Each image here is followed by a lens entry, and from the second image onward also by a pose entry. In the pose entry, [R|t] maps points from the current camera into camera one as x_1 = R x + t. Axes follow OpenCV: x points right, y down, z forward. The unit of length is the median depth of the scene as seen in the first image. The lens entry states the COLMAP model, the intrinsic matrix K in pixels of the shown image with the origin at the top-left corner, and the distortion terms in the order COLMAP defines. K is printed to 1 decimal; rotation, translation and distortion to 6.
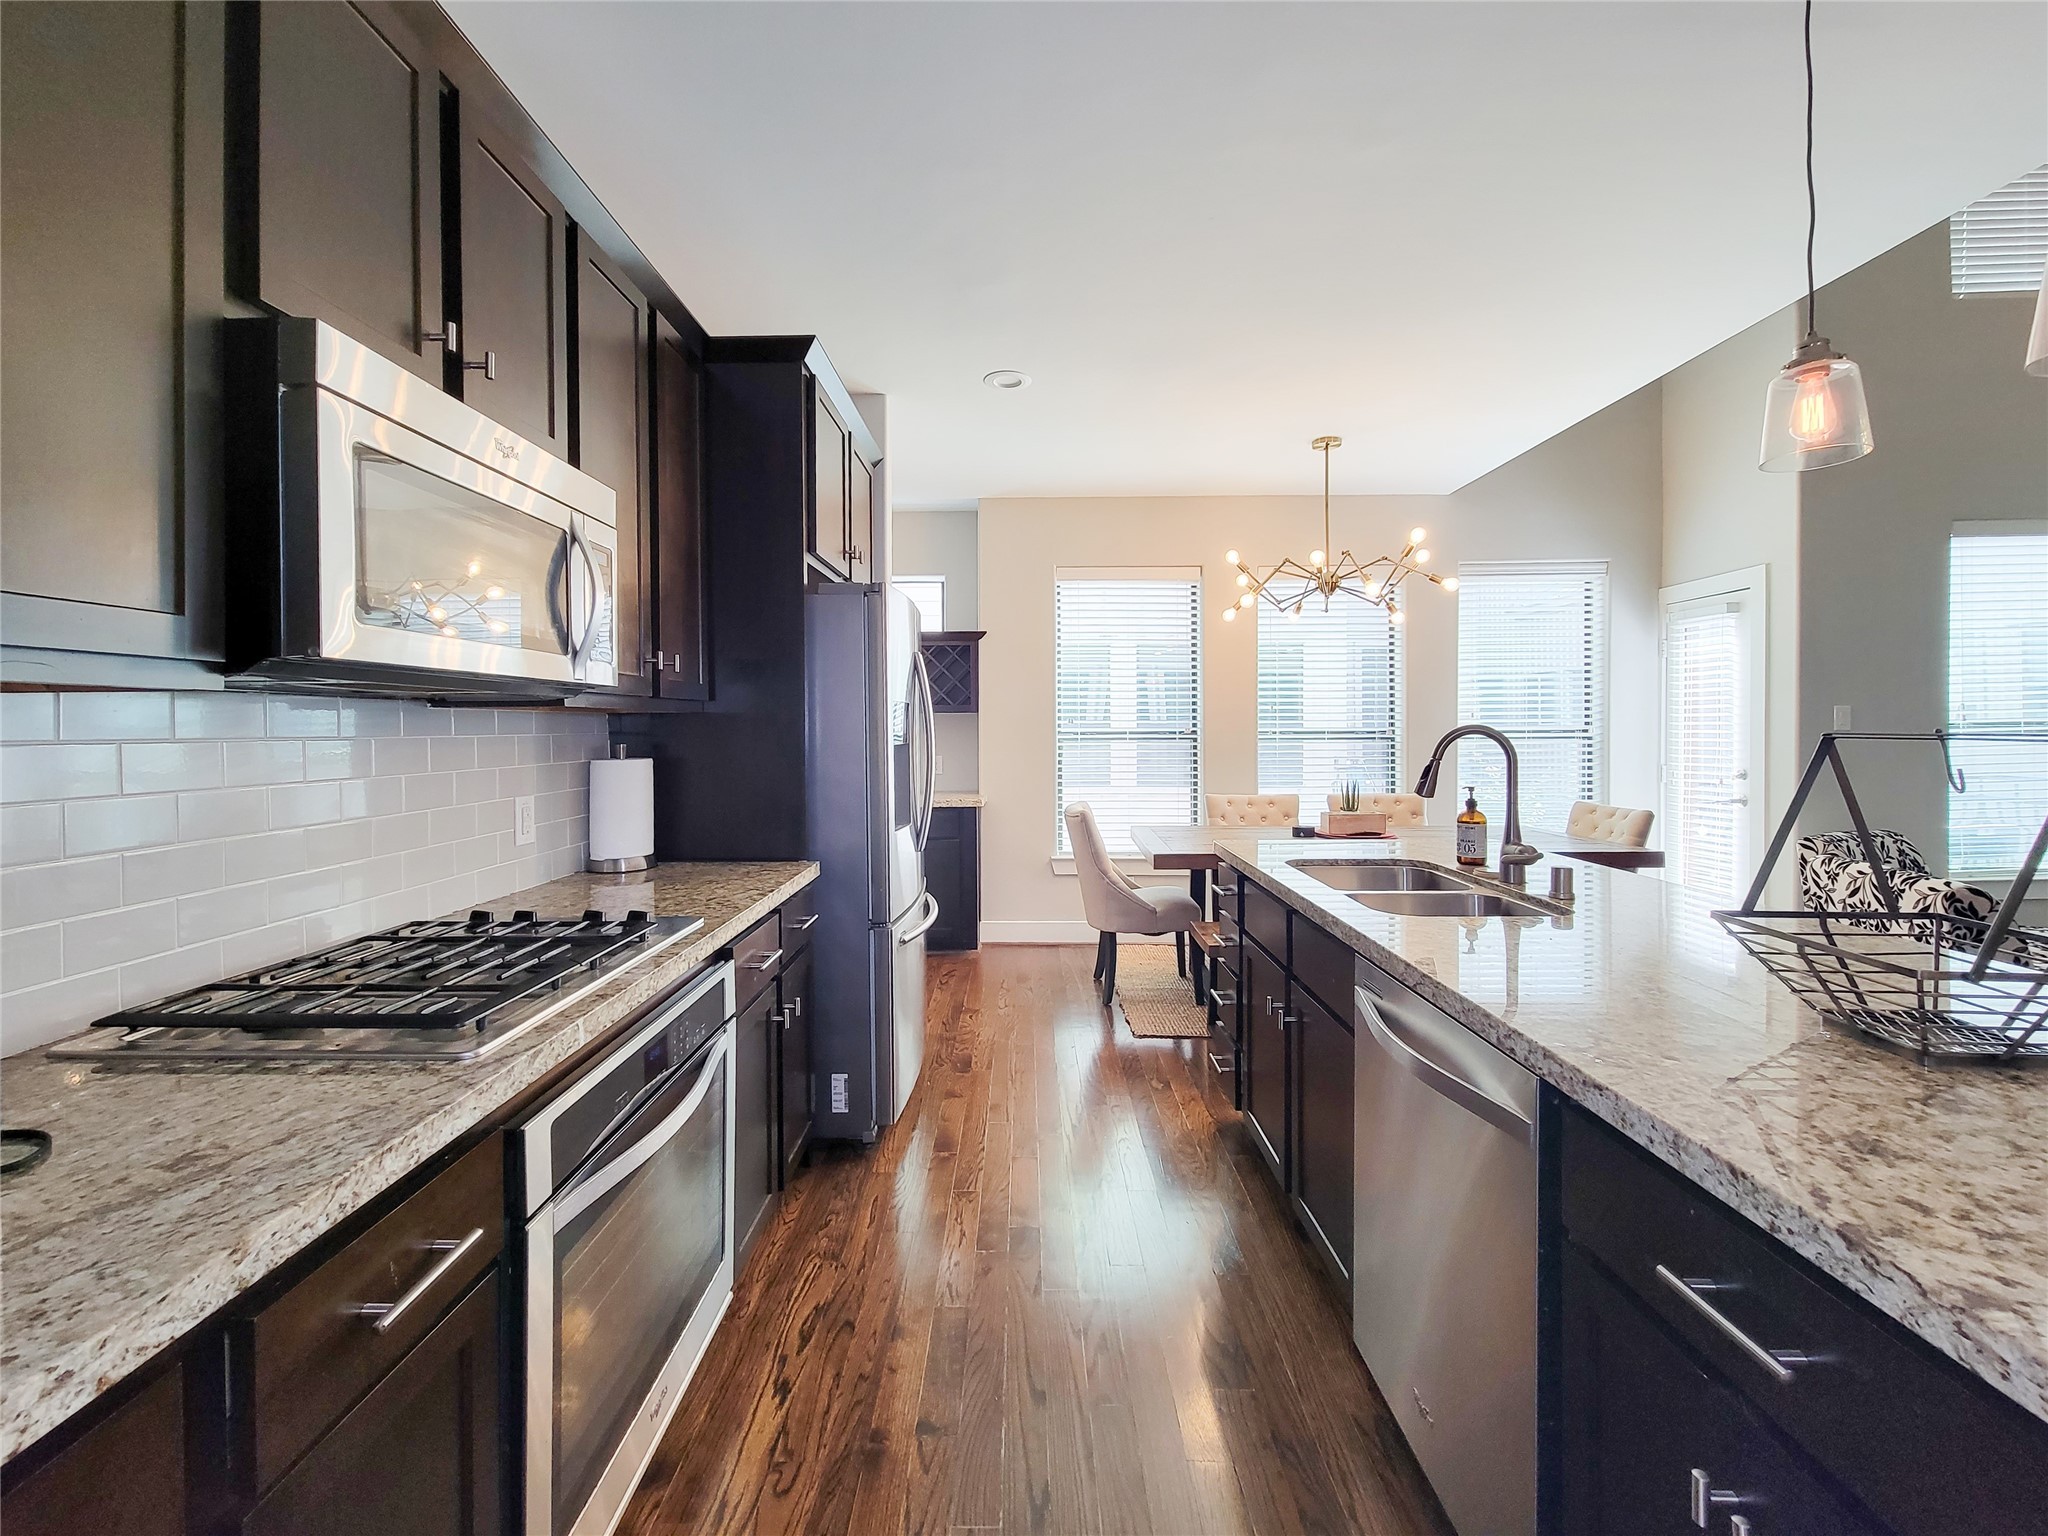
lens RADIAL K [[844.8, 0, 1045.8], [0, 844.8, 758.9], [0, 0, 1]] dist [0.004776, -0.003425]
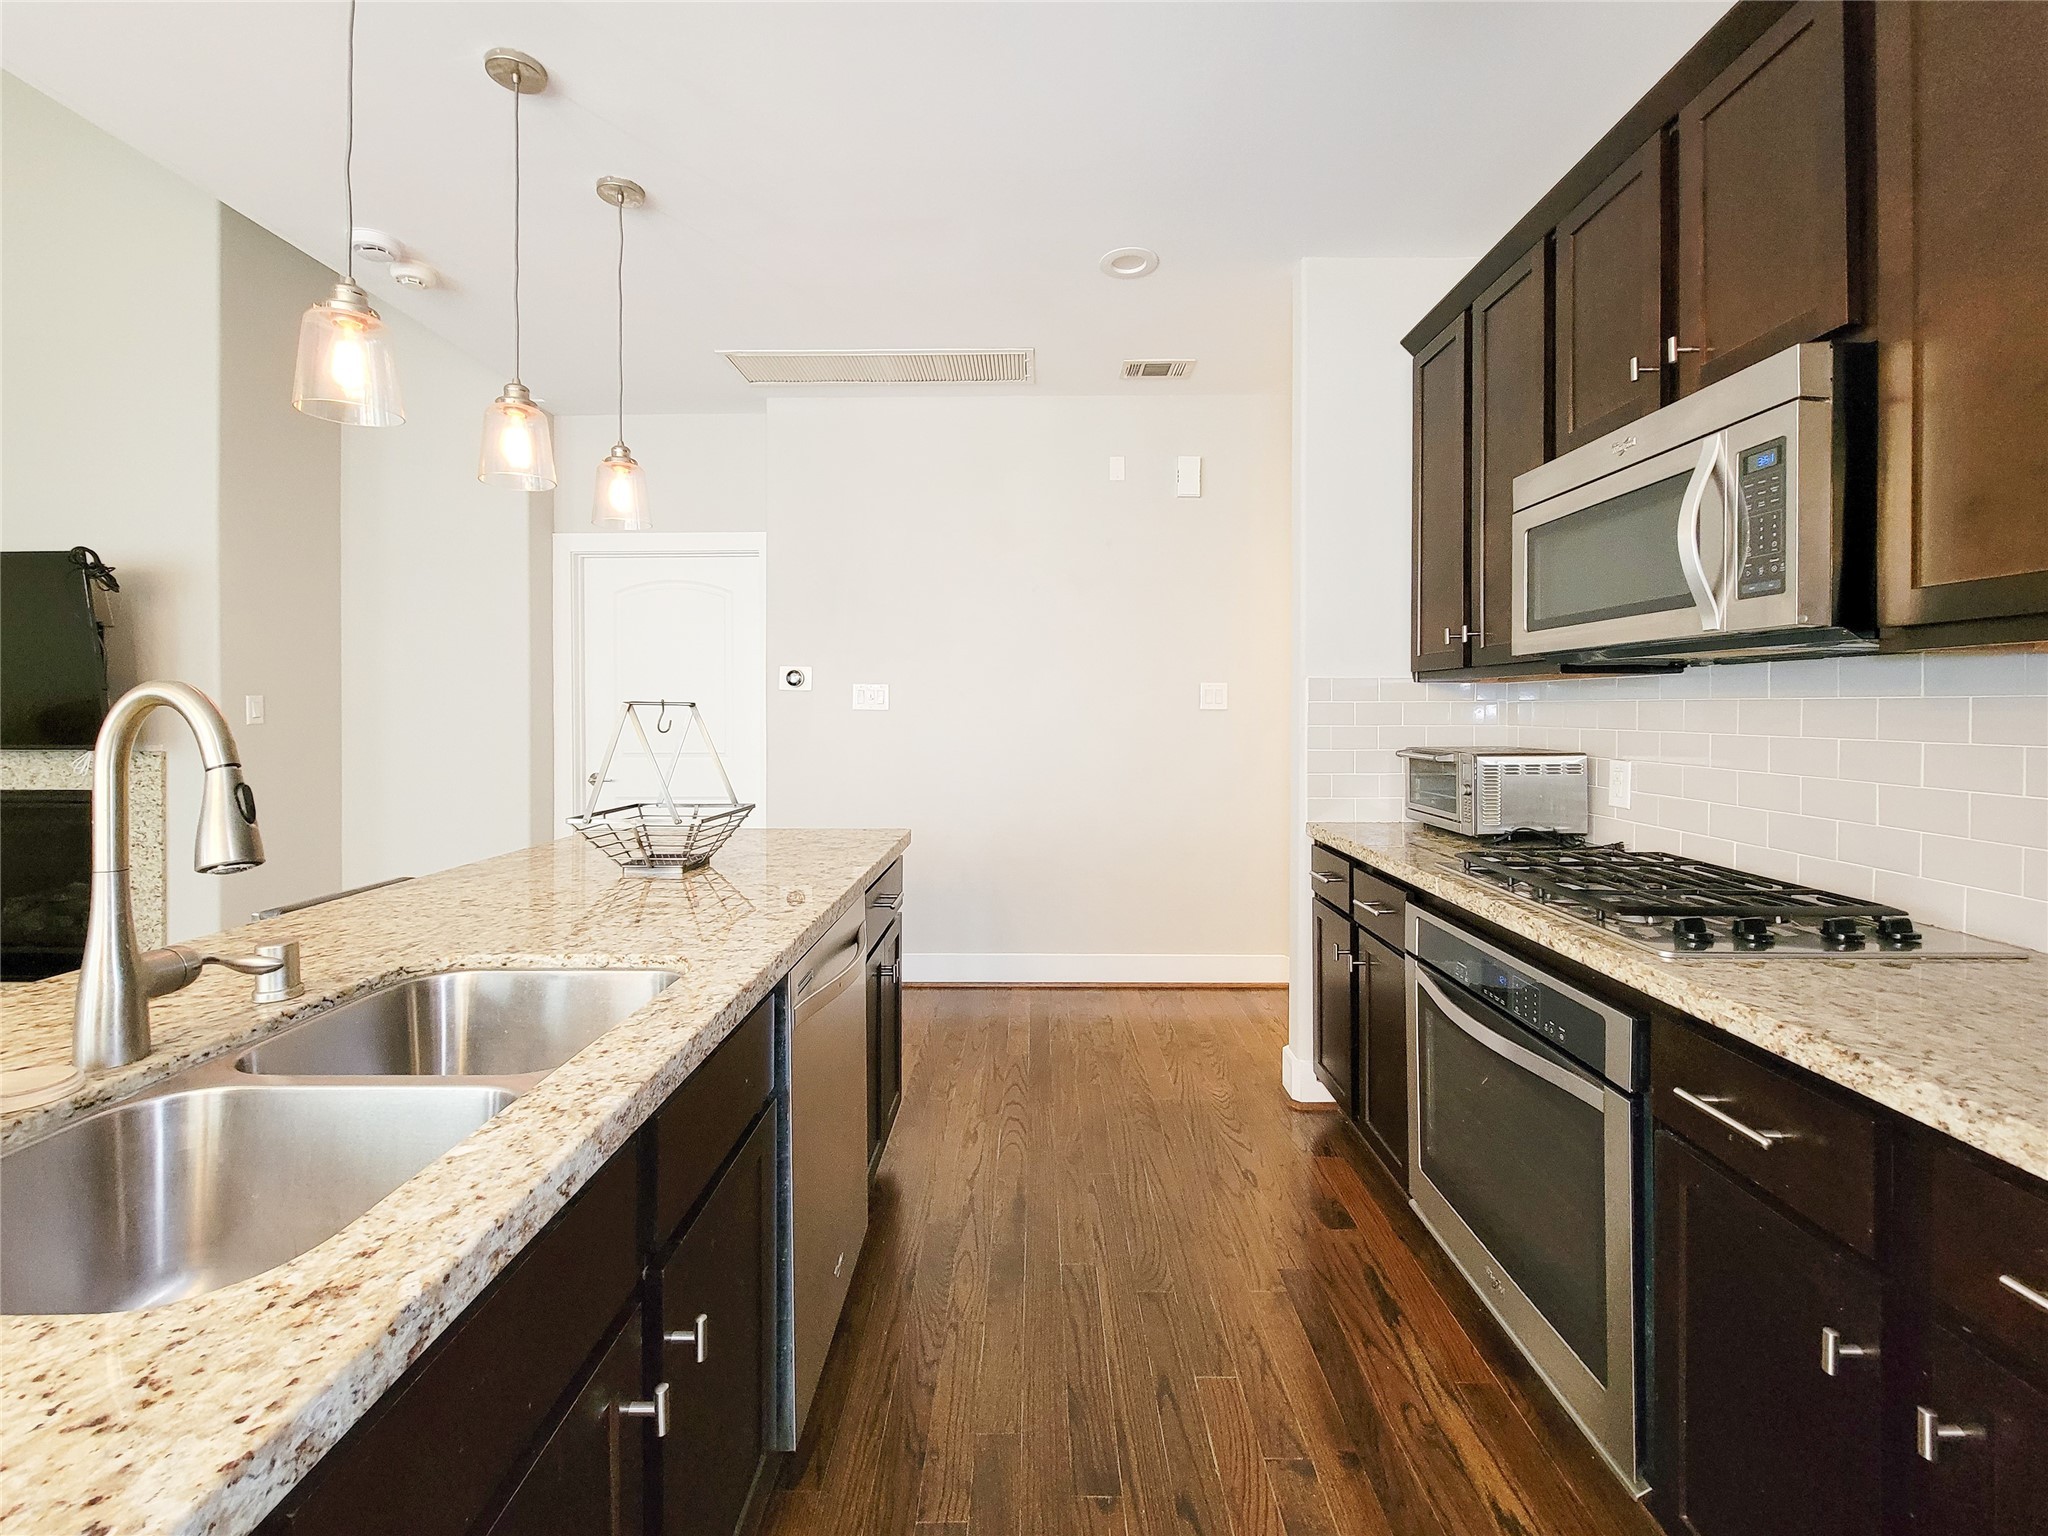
lens RADIAL K [[825.1, 0, 1027.3], [0, 825.1, 703.8], [0, 0, 1]] dist [0.001060, -0.000054]
pose [[-0.999354, 0.004631, 0.035627, 0.088862], [0.005799, 0.999447, 0.032739, -0.040615], [-0.035456, 0.032924, -0.998829, 1.415775]]
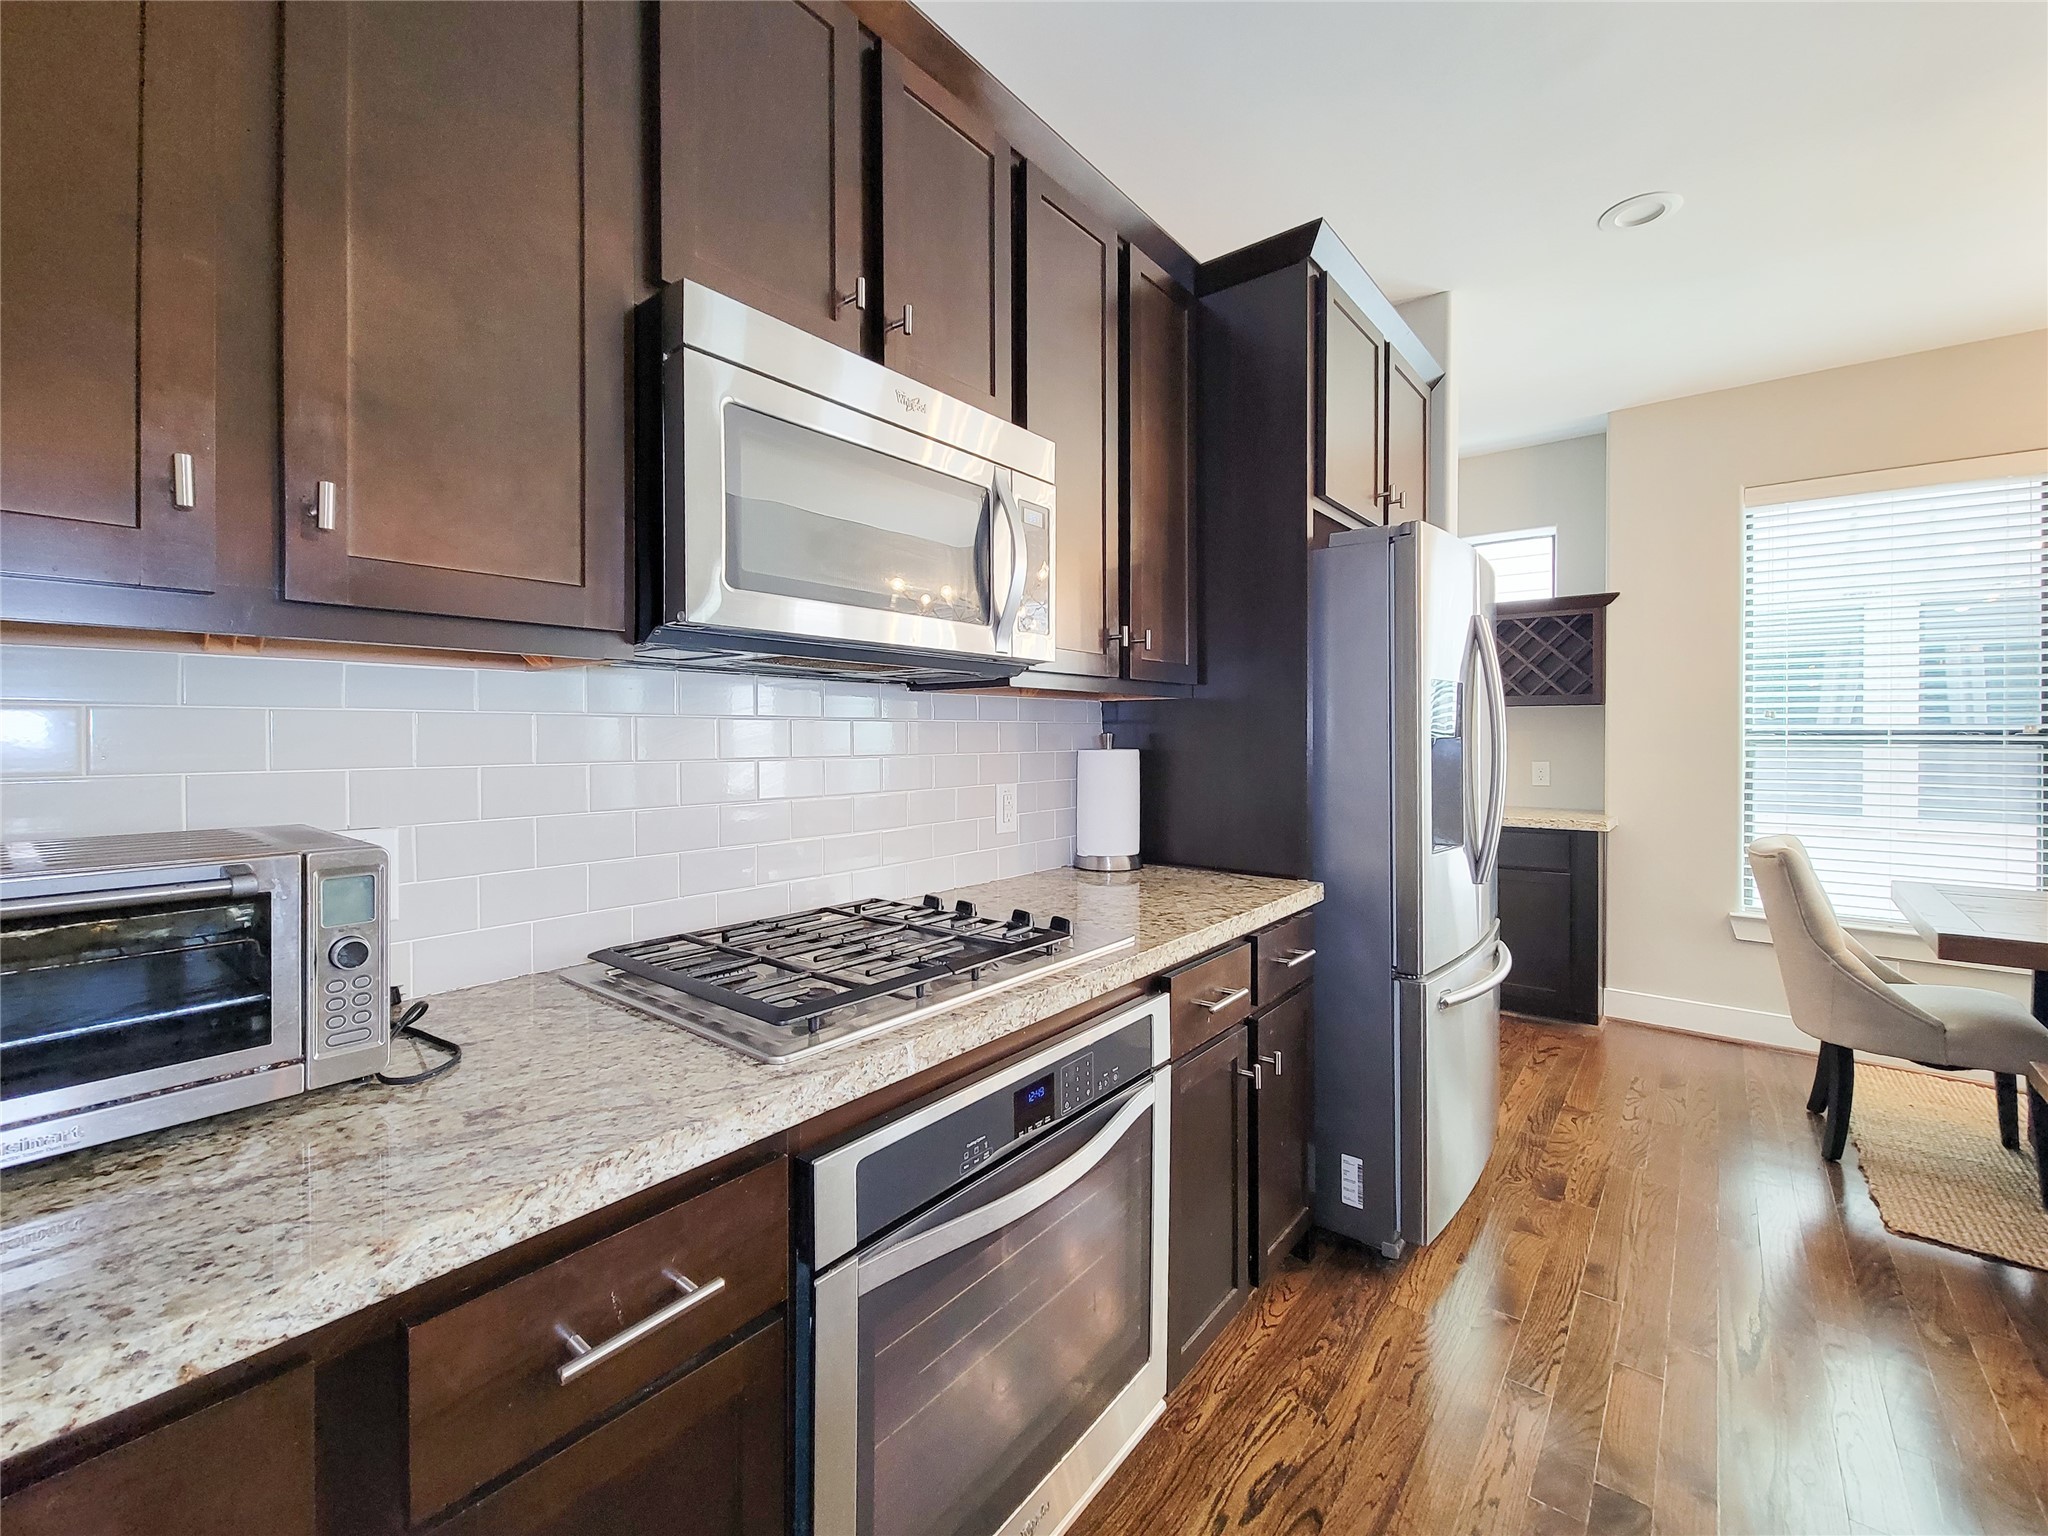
lens RADIAL K [[867.2, 0, 1024.6], [0, 867.2, 749.8], [0, 0, 1]] dist [0.002392, -0.002749]
pose [[0.766245, 0.012856, -0.642420, 0.046428], [-0.025277, 0.999629, -0.010145, 0.013754], [0.642051, 0.024012, 0.766286, 0.226275]]
